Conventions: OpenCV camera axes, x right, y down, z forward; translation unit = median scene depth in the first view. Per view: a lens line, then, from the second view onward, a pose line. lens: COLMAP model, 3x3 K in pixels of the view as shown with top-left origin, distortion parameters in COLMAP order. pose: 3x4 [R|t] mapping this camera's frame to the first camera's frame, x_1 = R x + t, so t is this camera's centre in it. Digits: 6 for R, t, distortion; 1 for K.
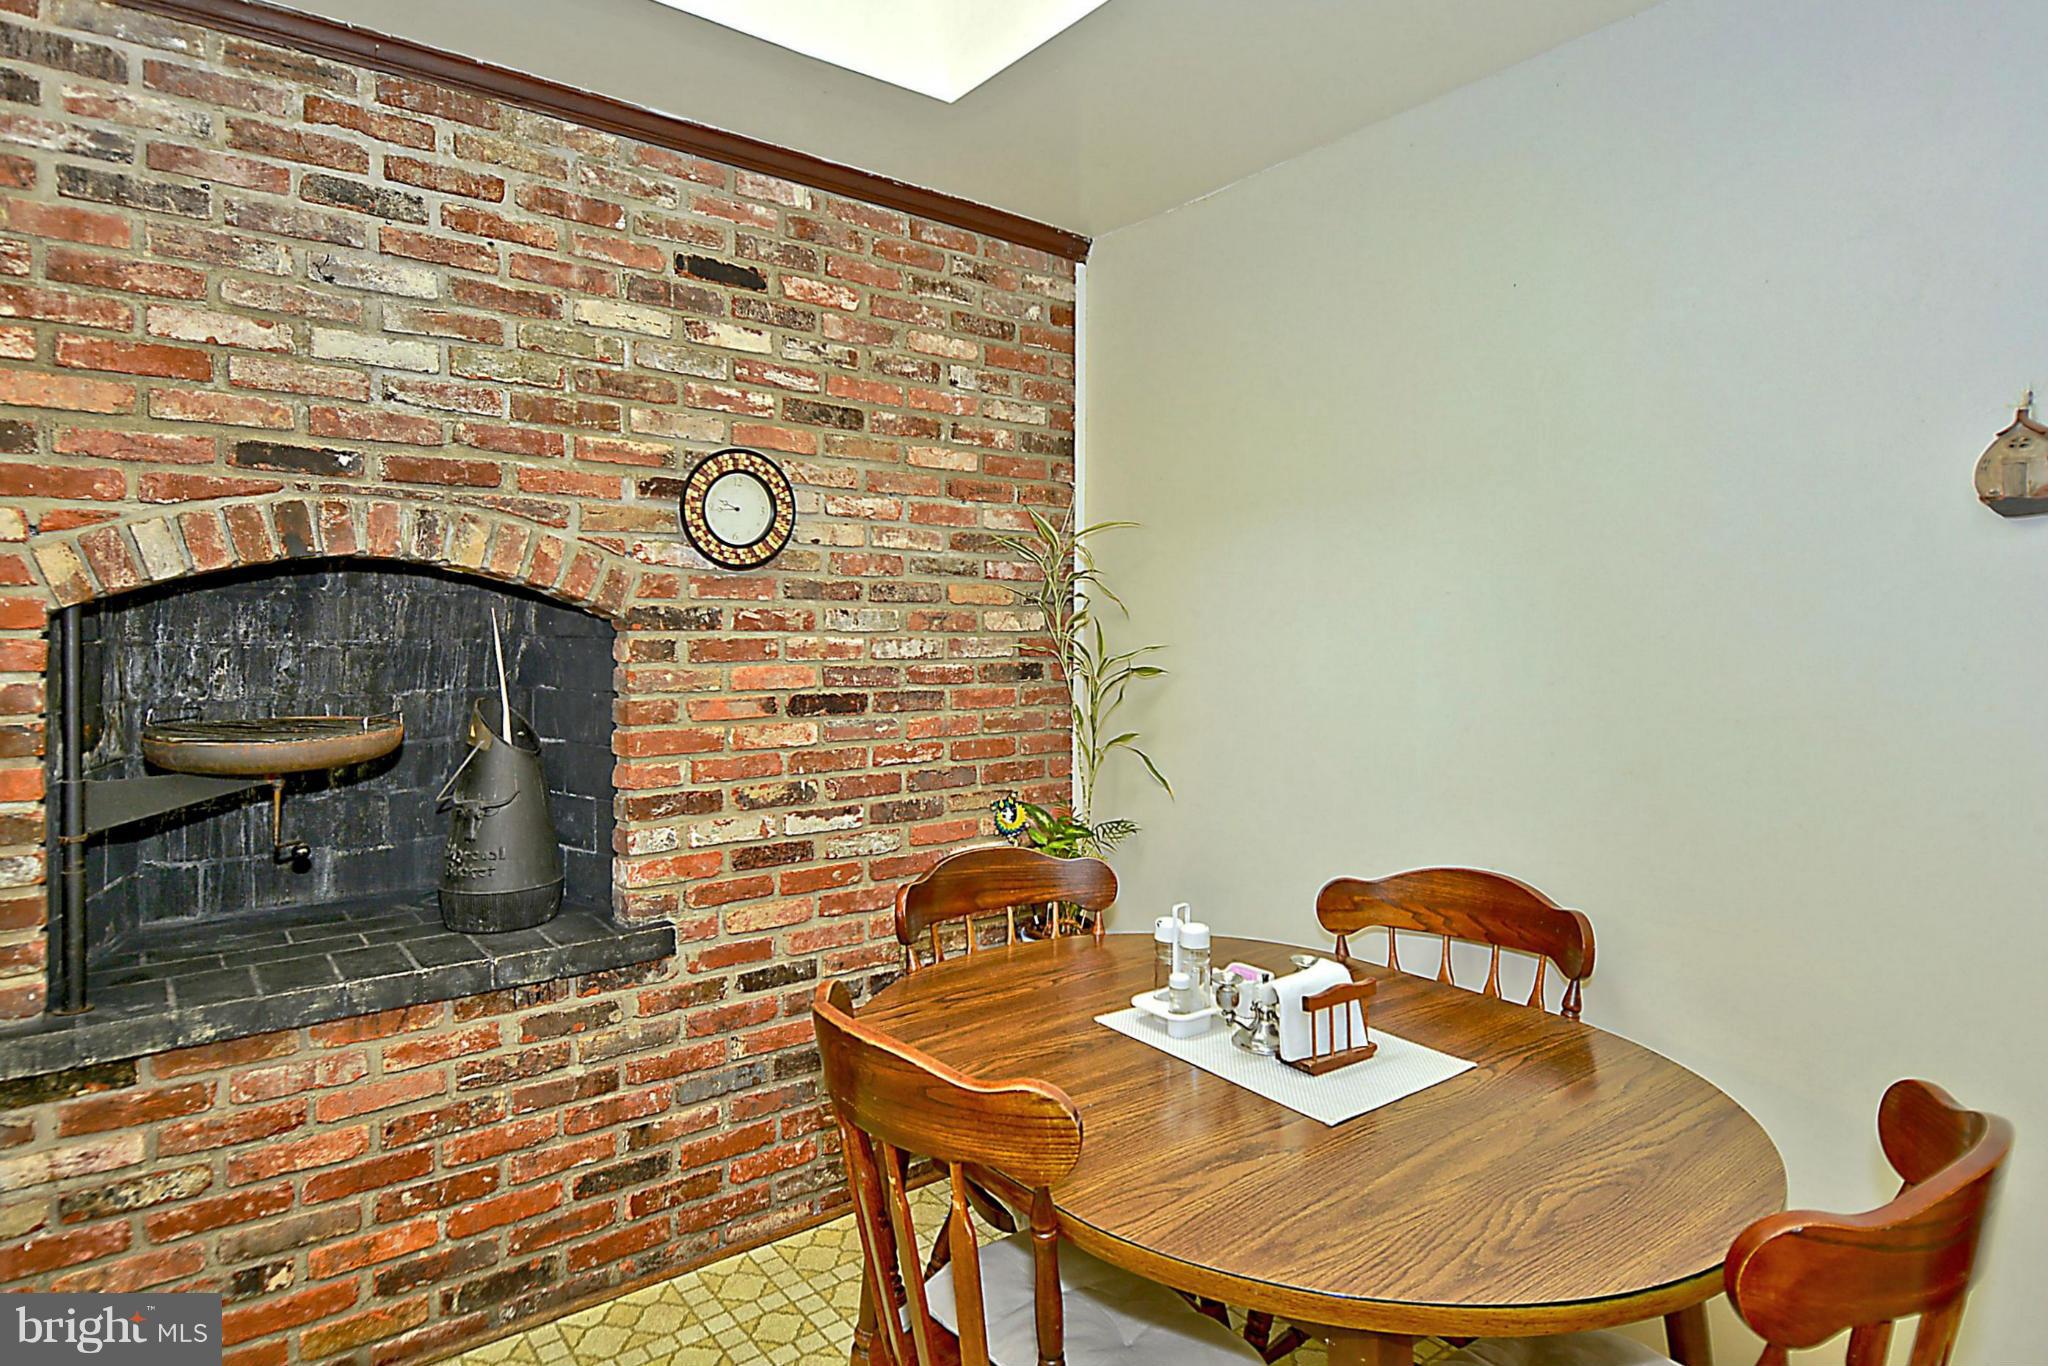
lens RADIAL K [[1136.6, 0, 1035.4], [0, 1136.6, 640.9], [0, 0, 1]] dist [0.073610, -0.060502]
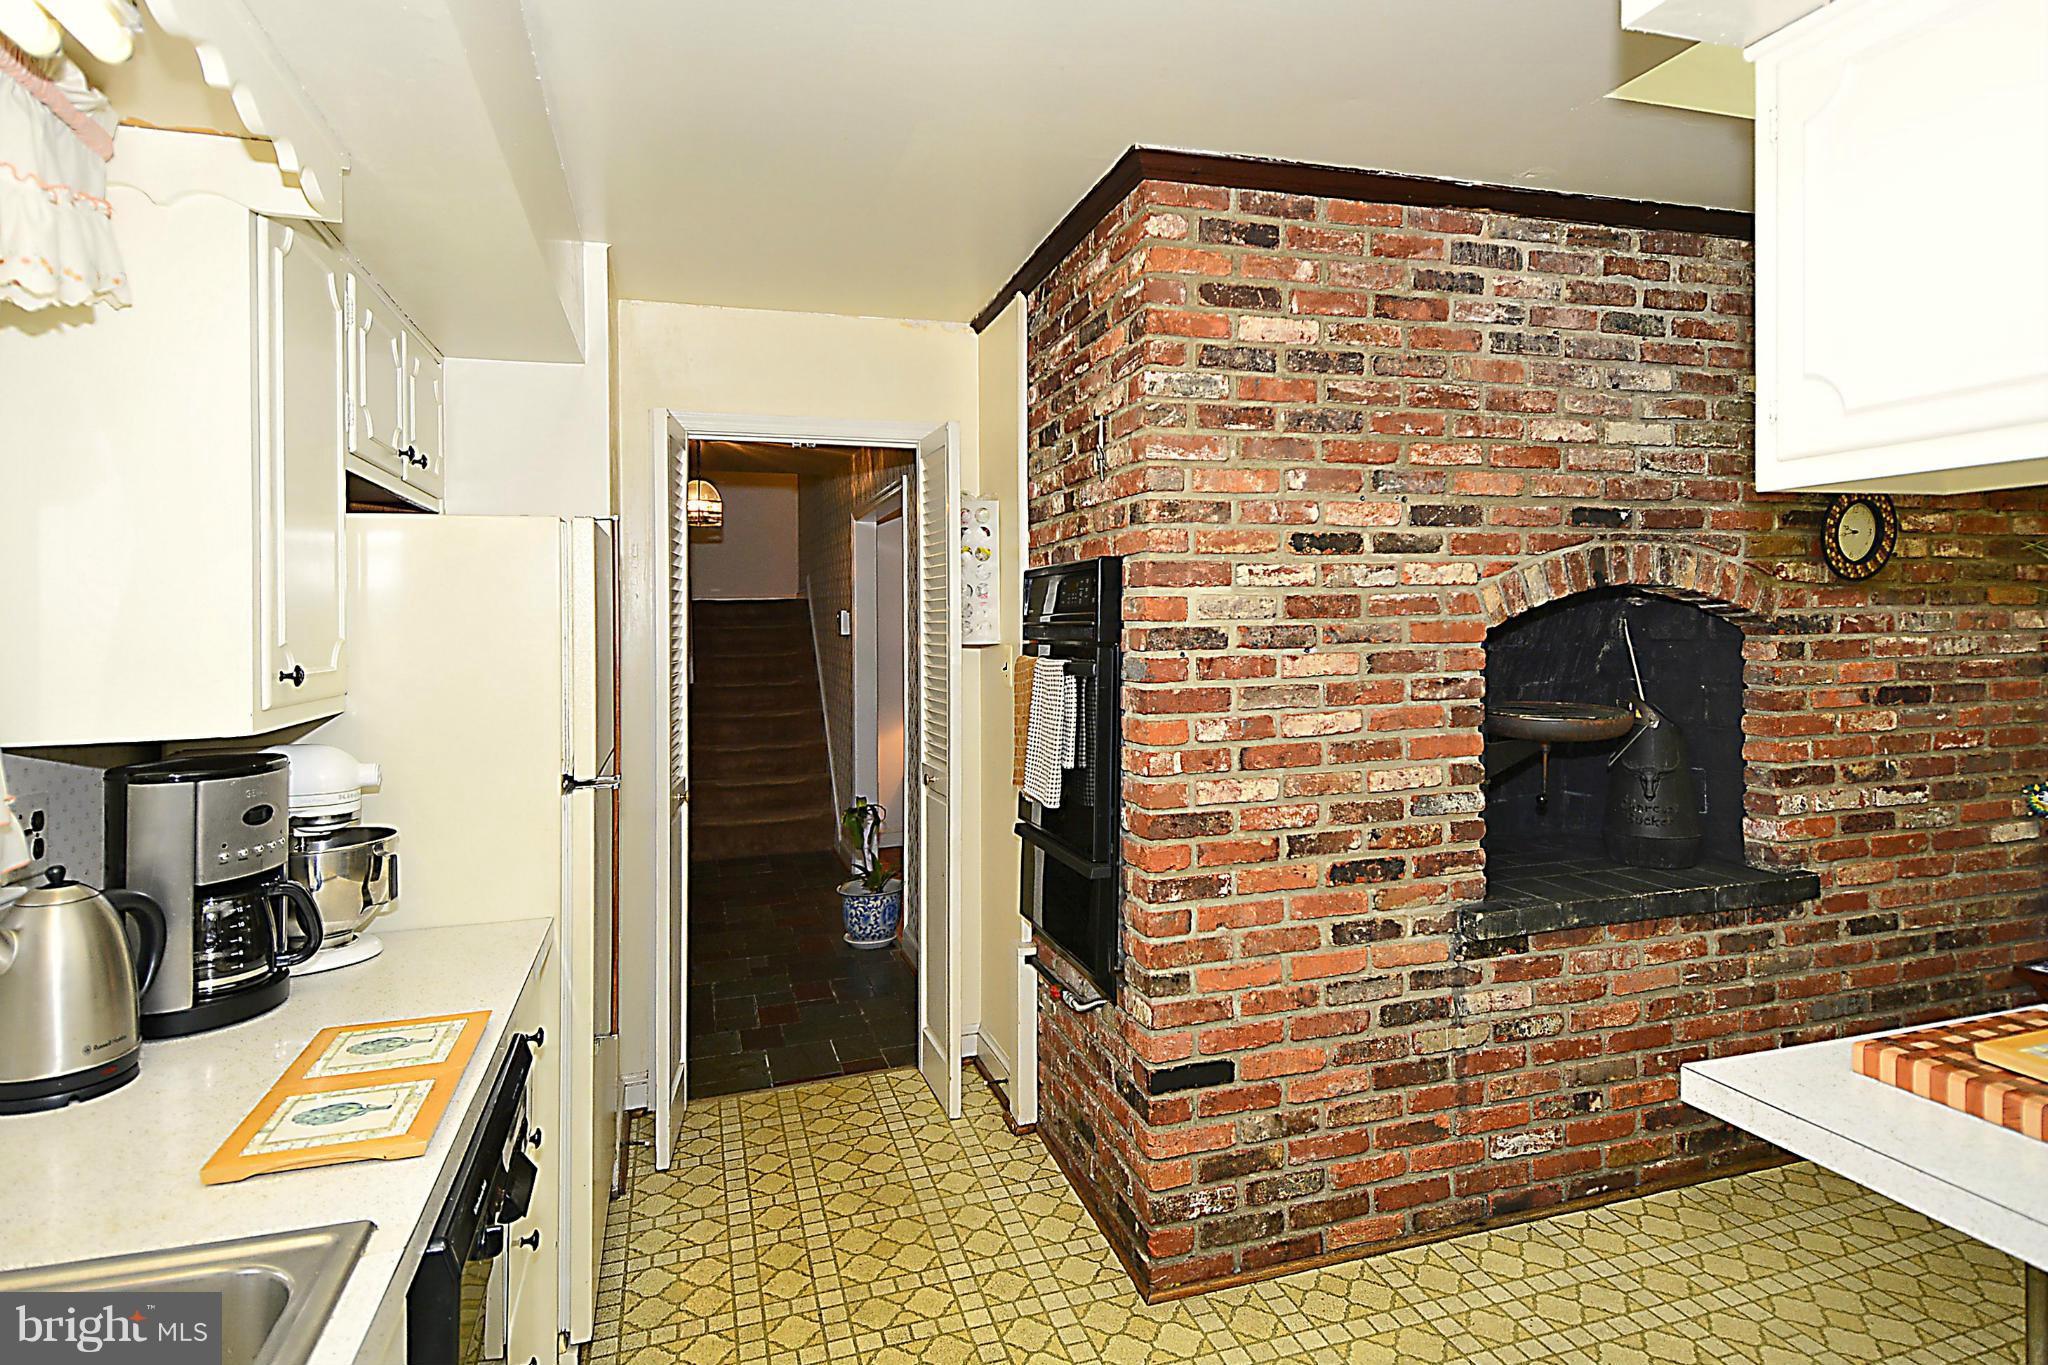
lens RADIAL K [[1136.6, 0, 1035.4], [0, 1136.6, 640.4], [0, 0, 1]] dist [0.073610, -0.060502]
pose [[0.939605, -0.018531, -0.341760, -0.656297], [0.018253, 0.999825, -0.004030, -0.012152], [0.341775, -0.002451, 0.939779, -0.443766]]
